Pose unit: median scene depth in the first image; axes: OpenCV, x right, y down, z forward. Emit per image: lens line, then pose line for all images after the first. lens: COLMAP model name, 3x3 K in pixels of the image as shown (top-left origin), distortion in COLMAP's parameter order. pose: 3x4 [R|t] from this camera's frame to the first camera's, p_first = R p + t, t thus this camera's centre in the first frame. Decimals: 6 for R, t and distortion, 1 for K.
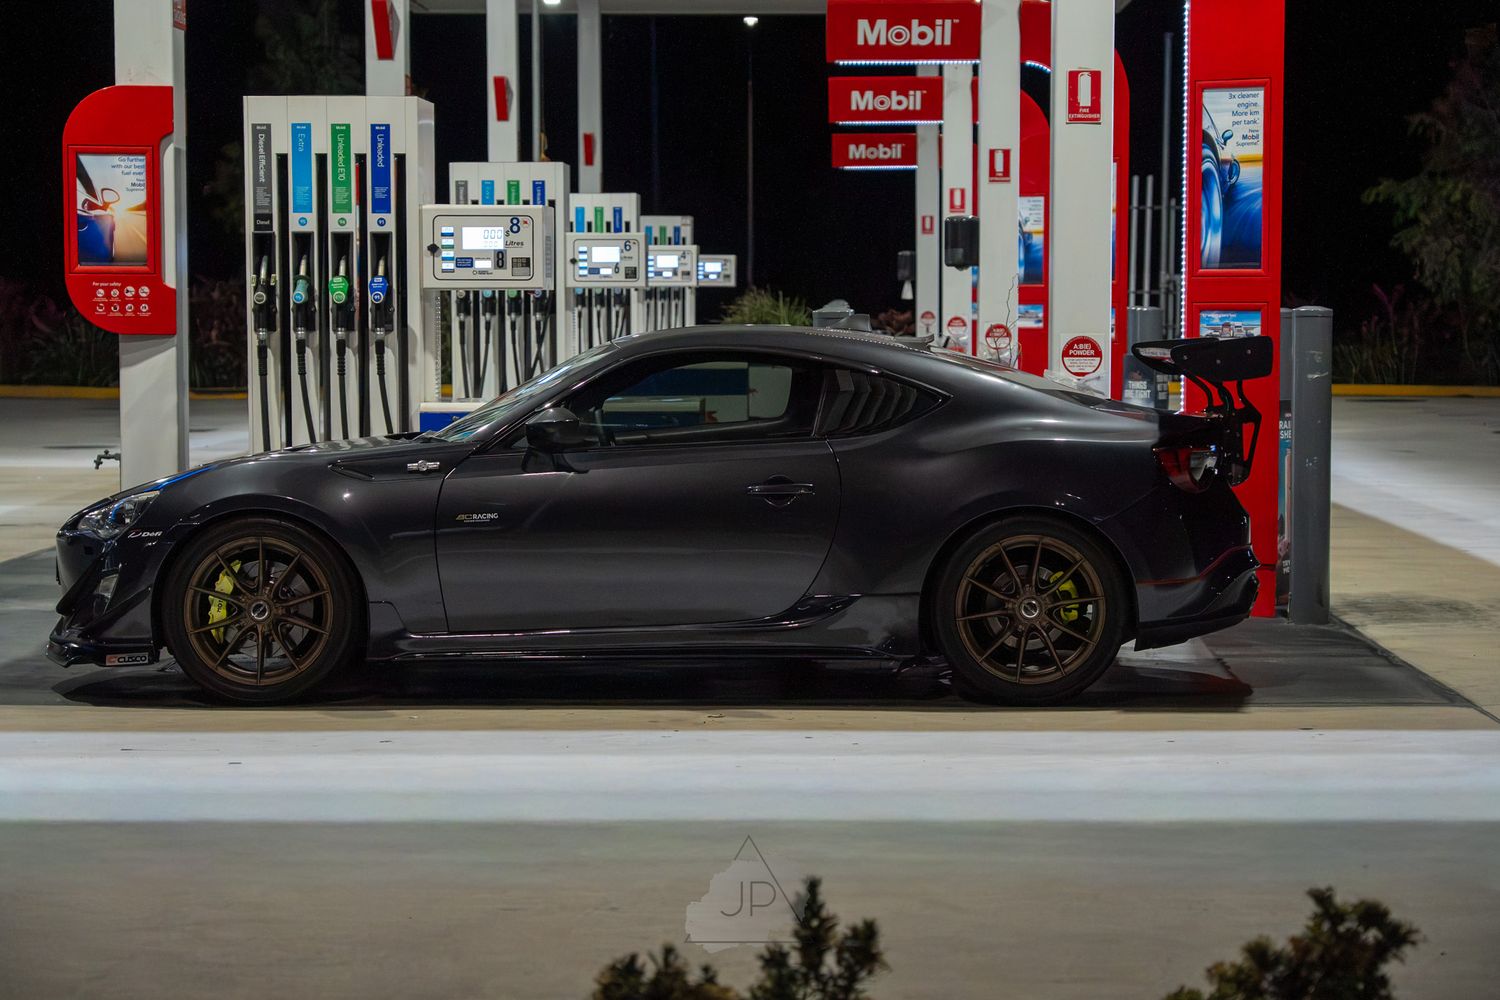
lens RADIAL K [[3127.2, 0, 779.8], [0, 3127.2, 516.7], [0, 0, 1]] dist [0.099990, 0.000000]
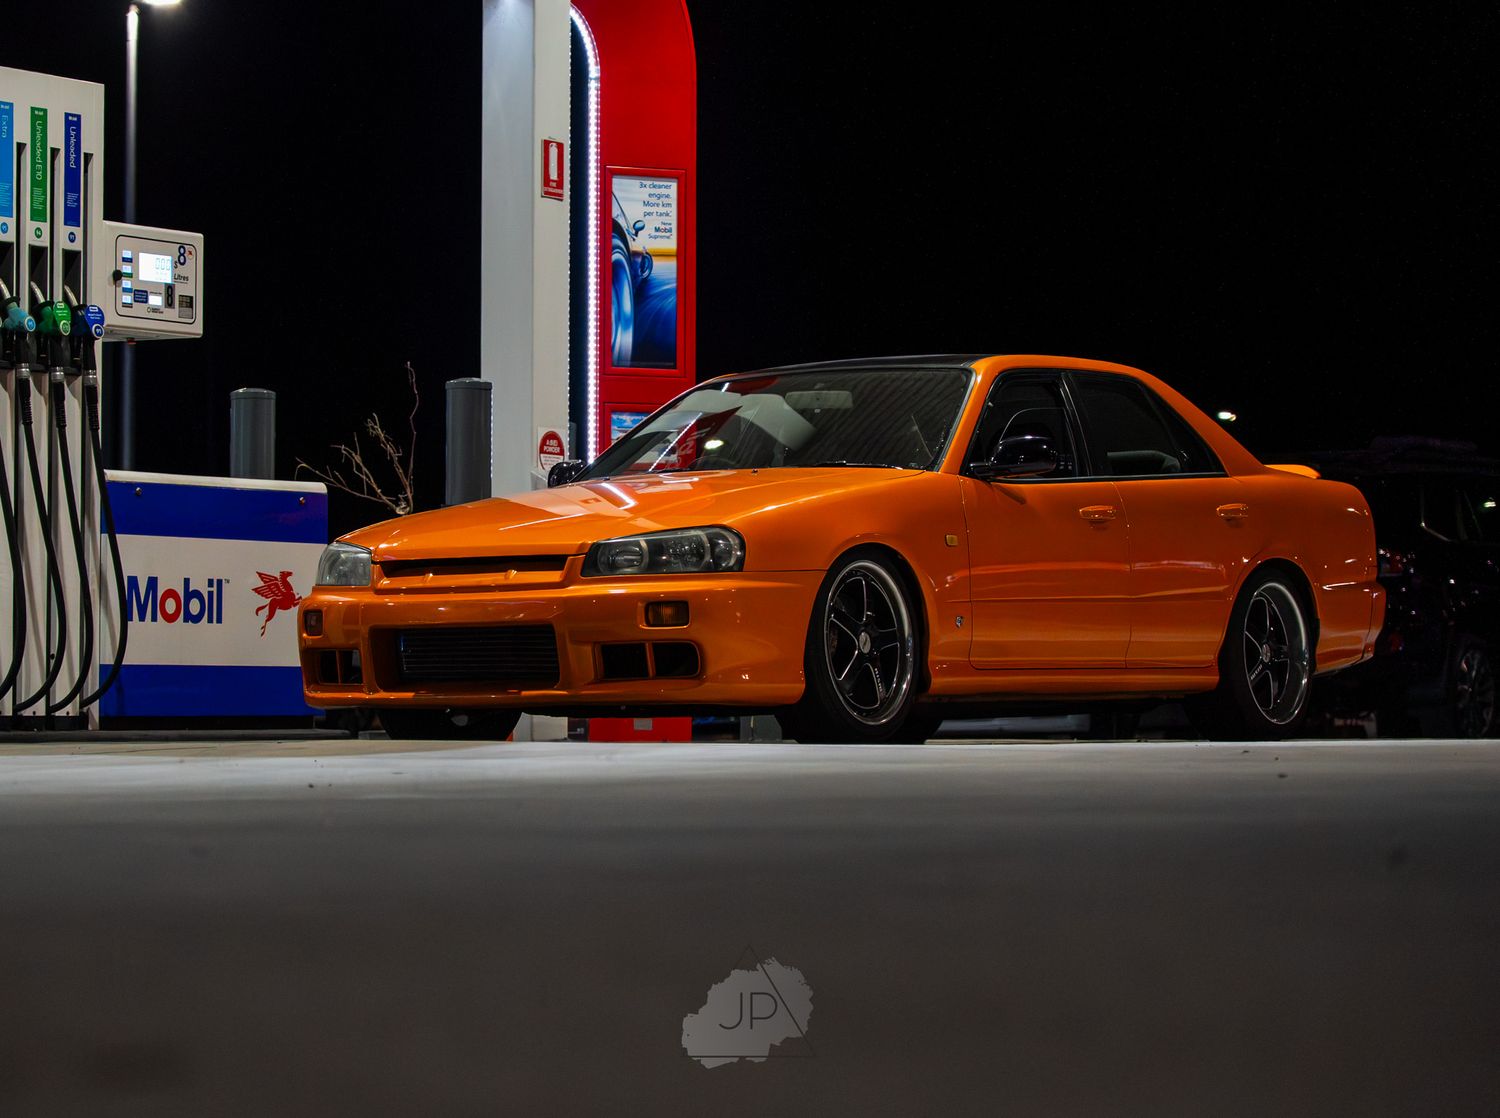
lens RADIAL K [[4734.6, 0, 763.2], [0, 4734.6, 608.0], [0, 0, 1]] dist [0.049119, 0.000000]
pose [[0.524676, 0.021667, 0.851026, -1.043068], [0.058424, 0.996403, -0.061388, 0.081454], [-0.849295, 0.081929, 0.521522, 0.240381]]
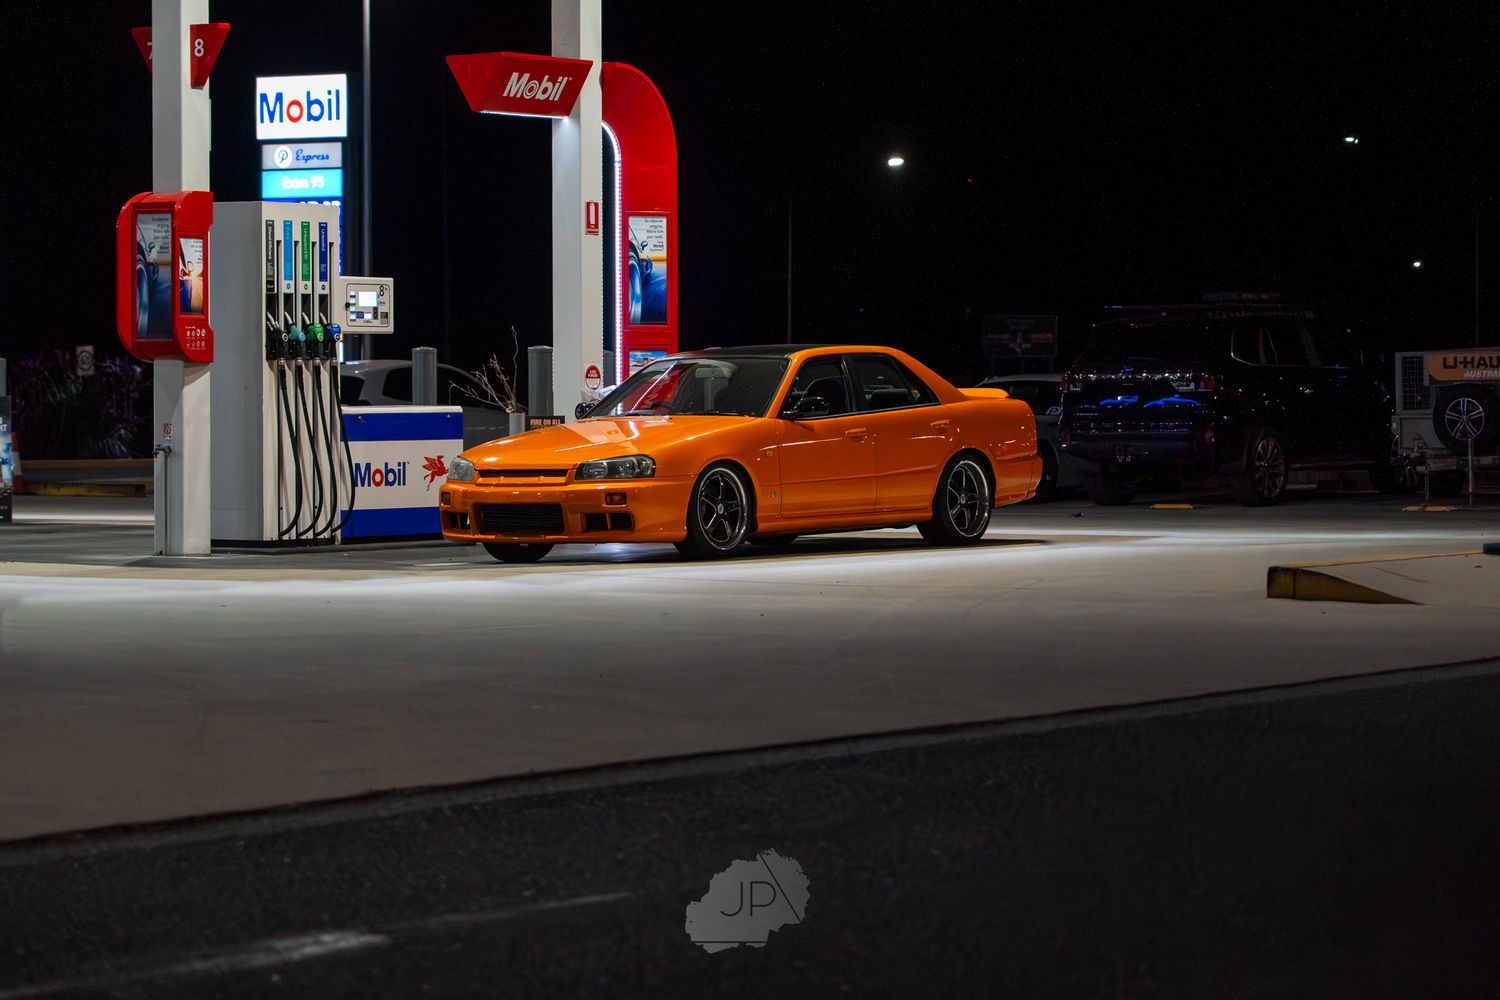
lens RADIAL K [[4508.0, 0, 810.1], [0, 4508.0, 542.0], [0, 0, 1]] dist [0.146488, 0.000000]
pose [[0.558070, -0.029685, 0.829262, -1.787896], [0.062093, 0.998052, -0.006060, 0.054898], [-0.827467, 0.054873, 0.558827, -0.391729]]
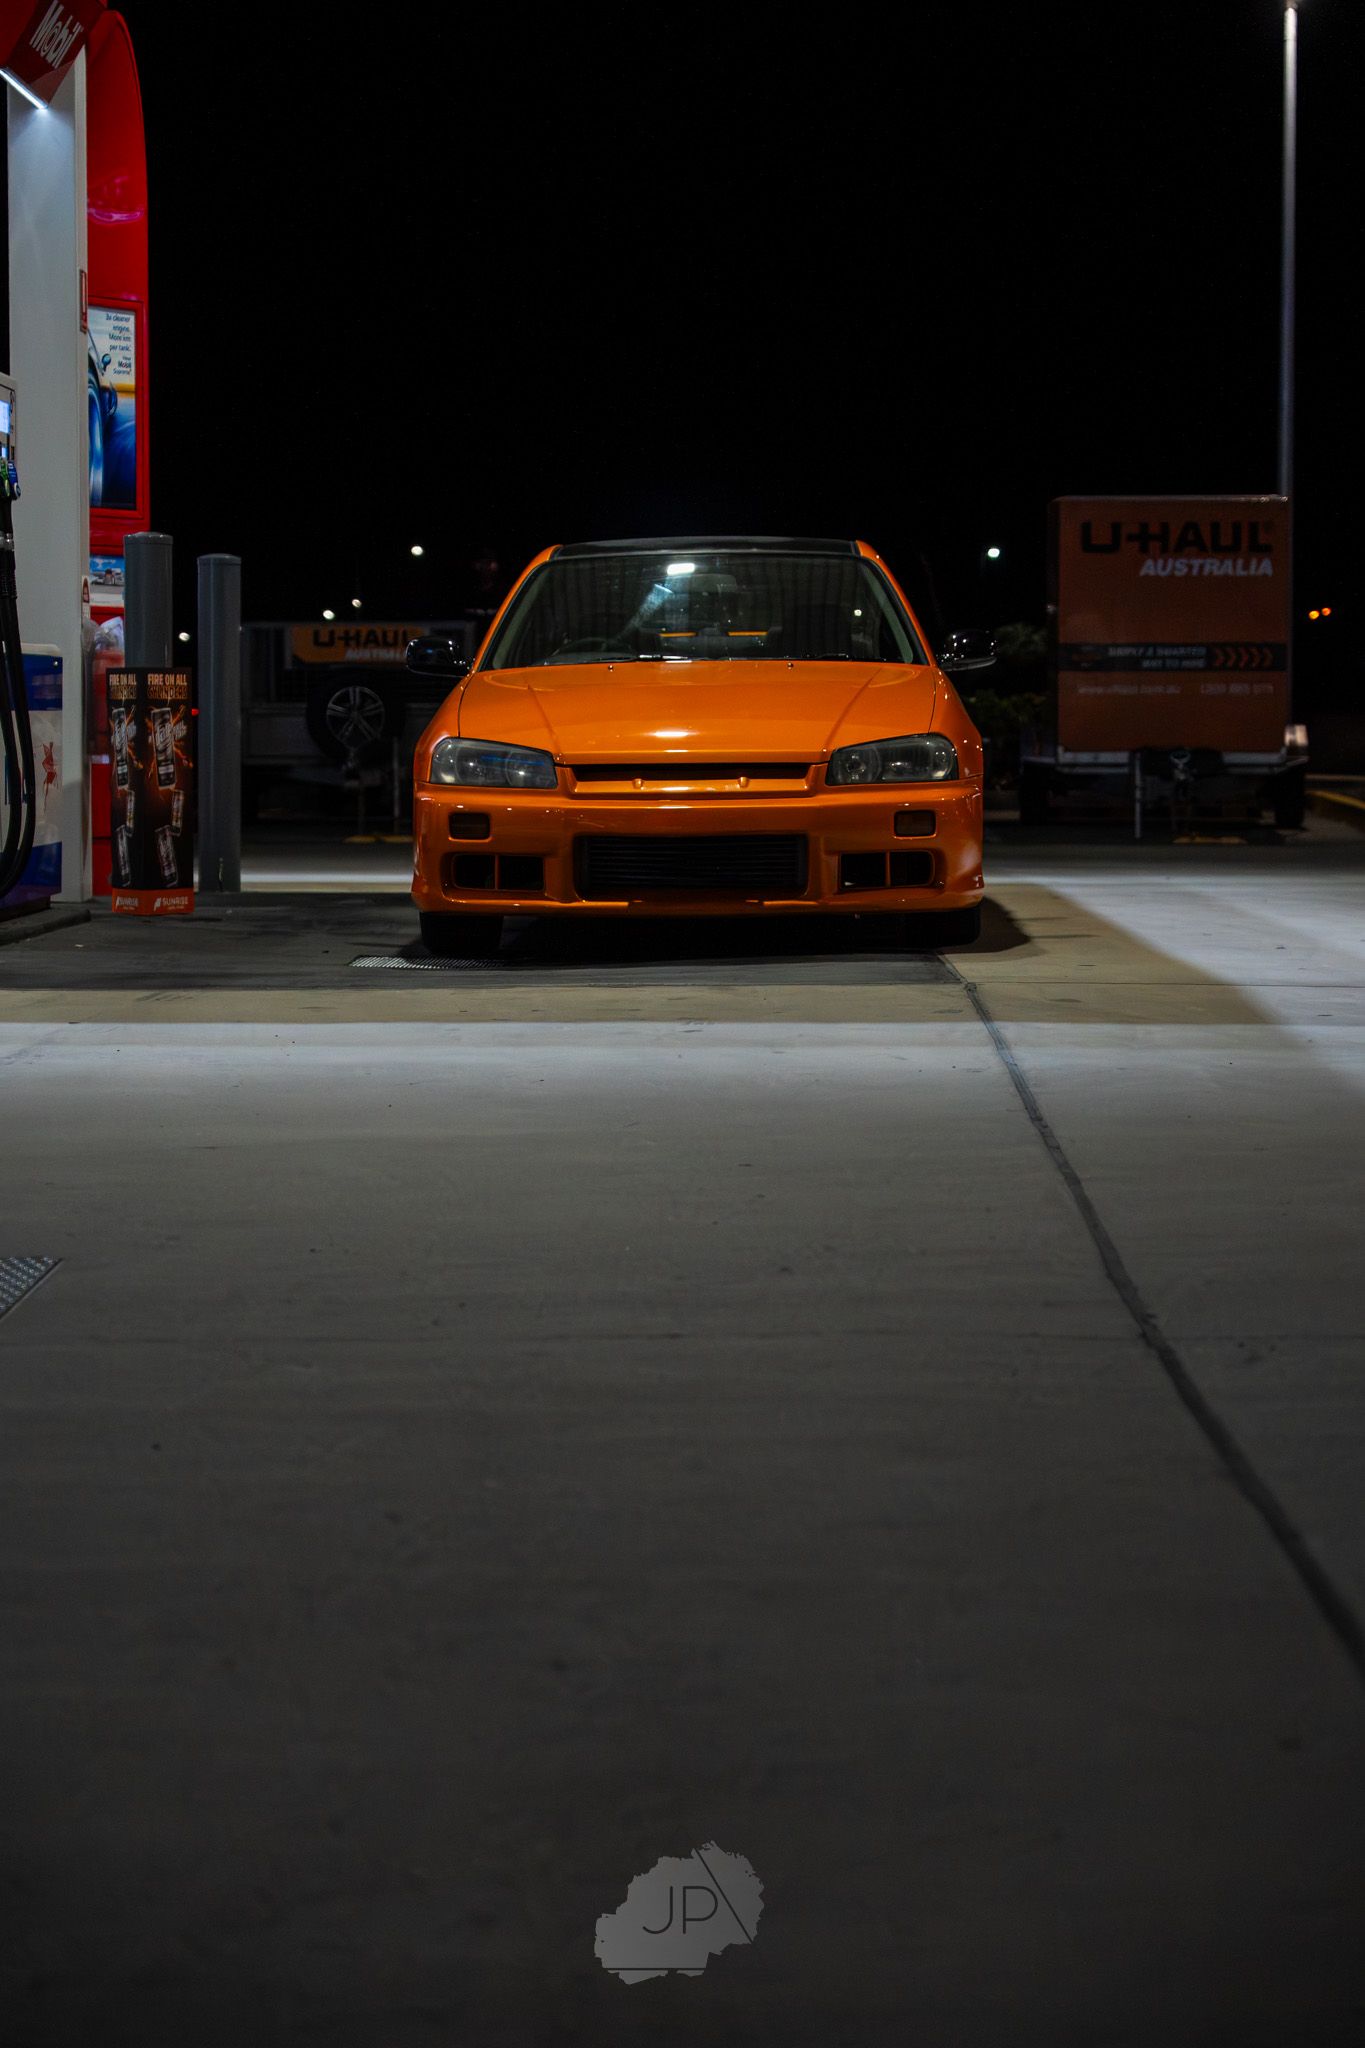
lens RADIAL K [[4400.3, 0, 677.3], [0, 4400.3, 1011.0], [0, 0, 1]] dist [0.065483, 0.000000]
pose [[0.005391, -0.064438, 0.997907, -1.134878], [0.066545, 0.995733, 0.063938, -0.005626], [-0.997769, 0.066061, 0.009656, 0.839329]]
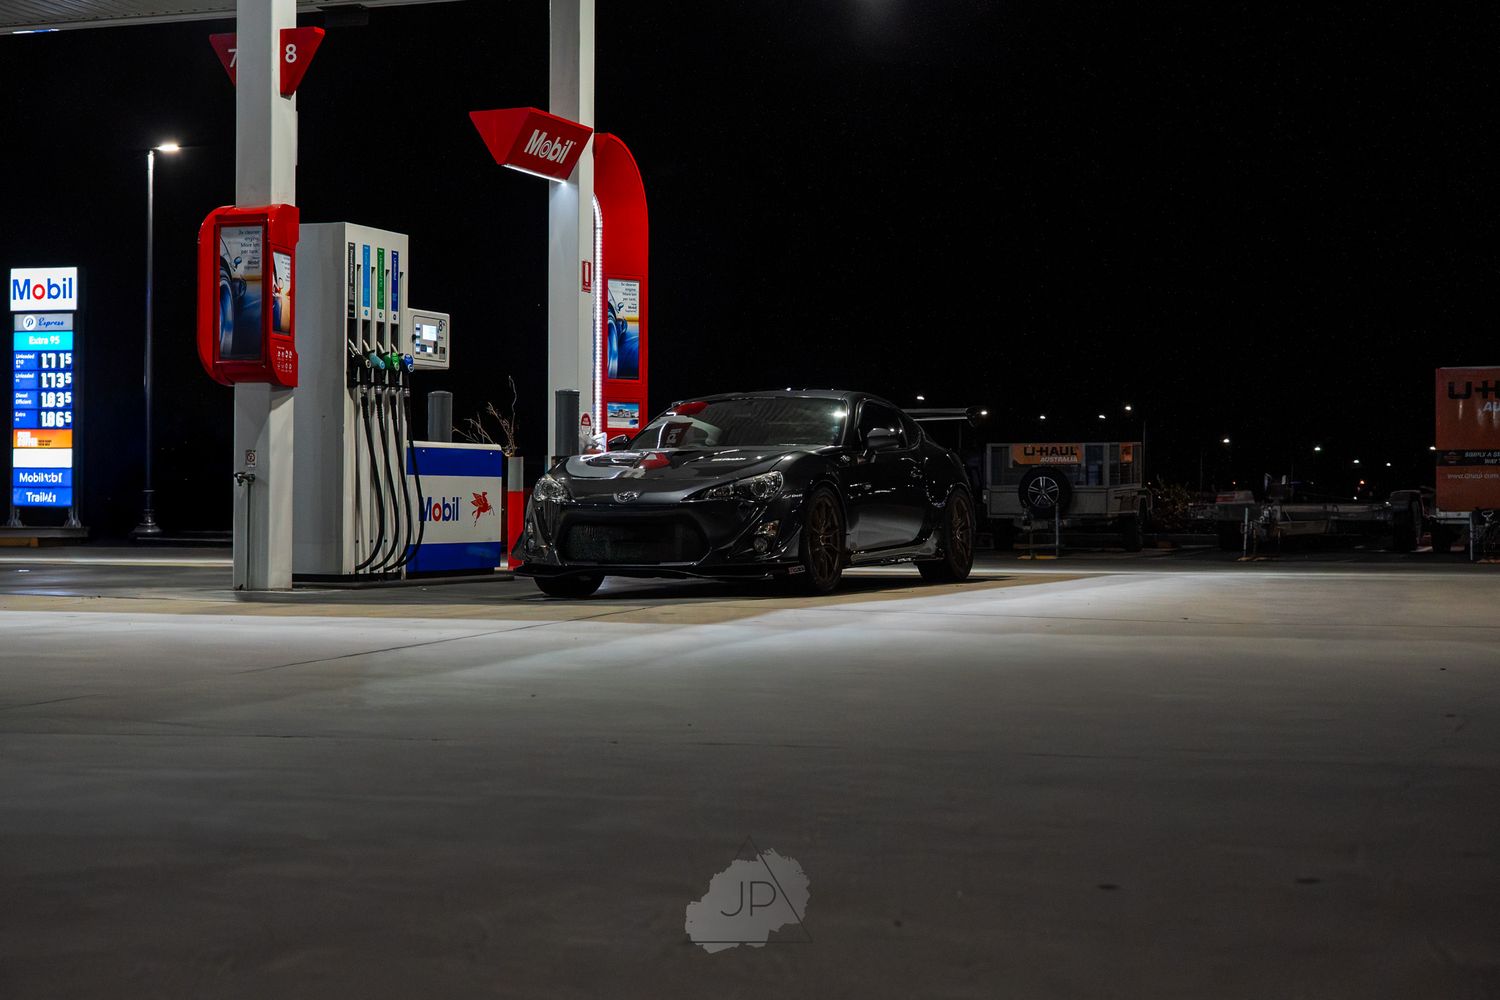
lens RADIAL K [[2384.7, 0, 770.5], [0, 2384.7, 527.5], [0, 0, 1]] dist [0.059137, 0.000000]
pose [[0.357176, -0.005914, 0.934018, -1.110220], [0.061426, 0.997964, -0.017171, 0.034592], [-0.932015, 0.063506, 0.356812, 0.440538]]
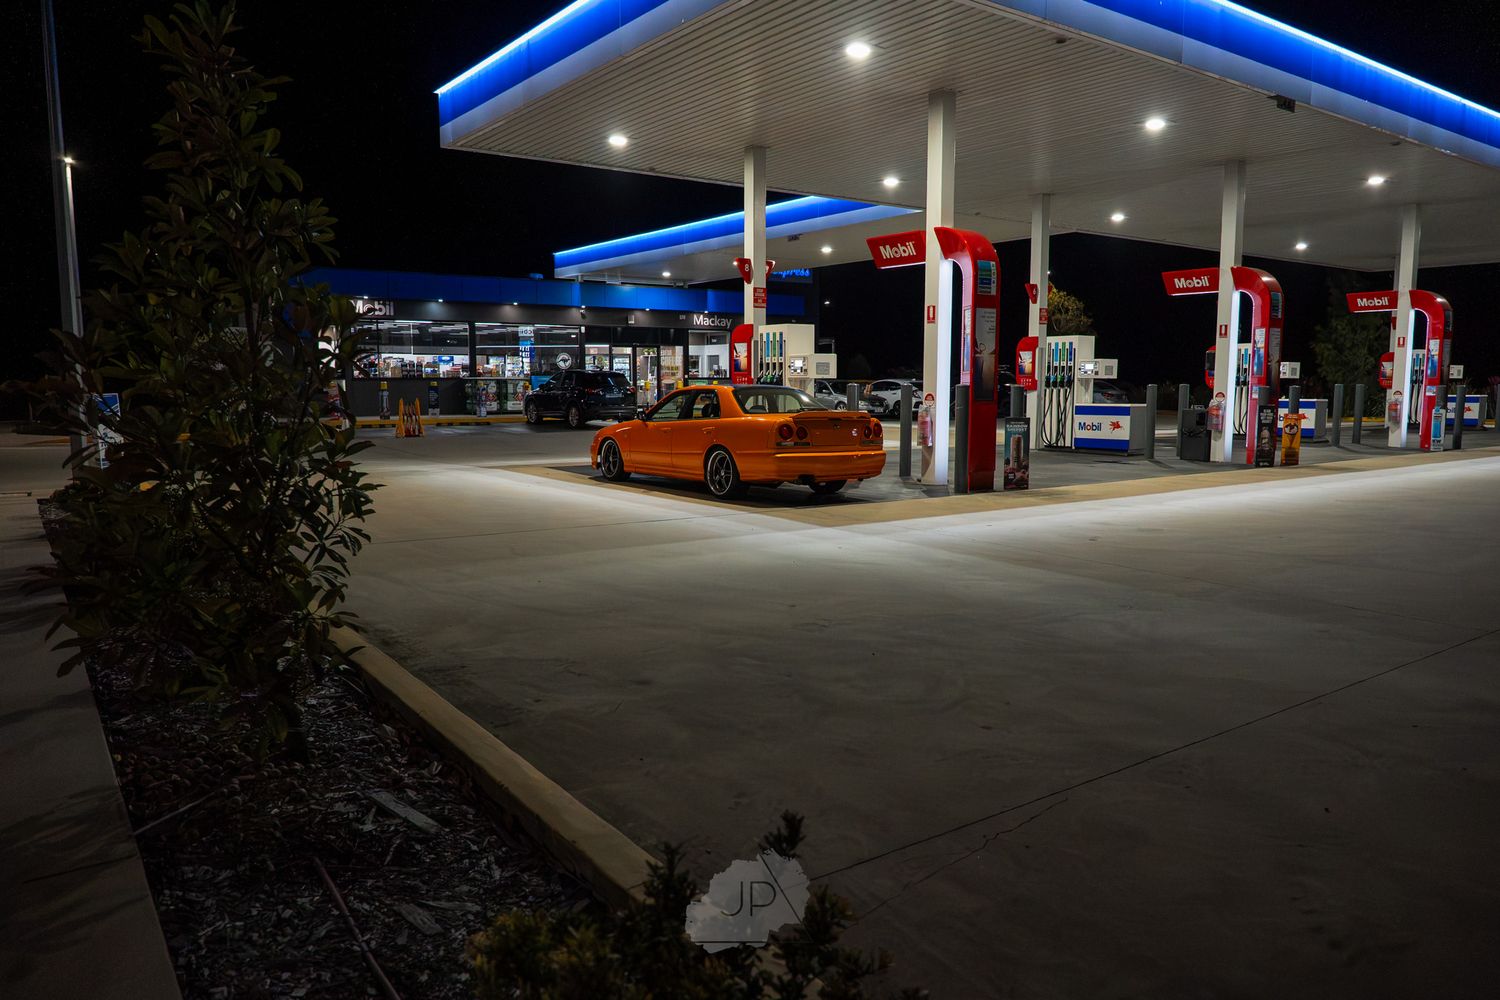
lens RADIAL K [[1028.5, 0, 735.7], [0, 1028.5, 508.8], [0, 0, 1]] dist [-0.045405, 0.016744]
pose [[0.591724, 0.100785, -0.799815, 0.799852], [-0.057310, 0.994903, 0.082968, -0.018035], [0.804101, -0.003257, 0.594484, 0.257214]]
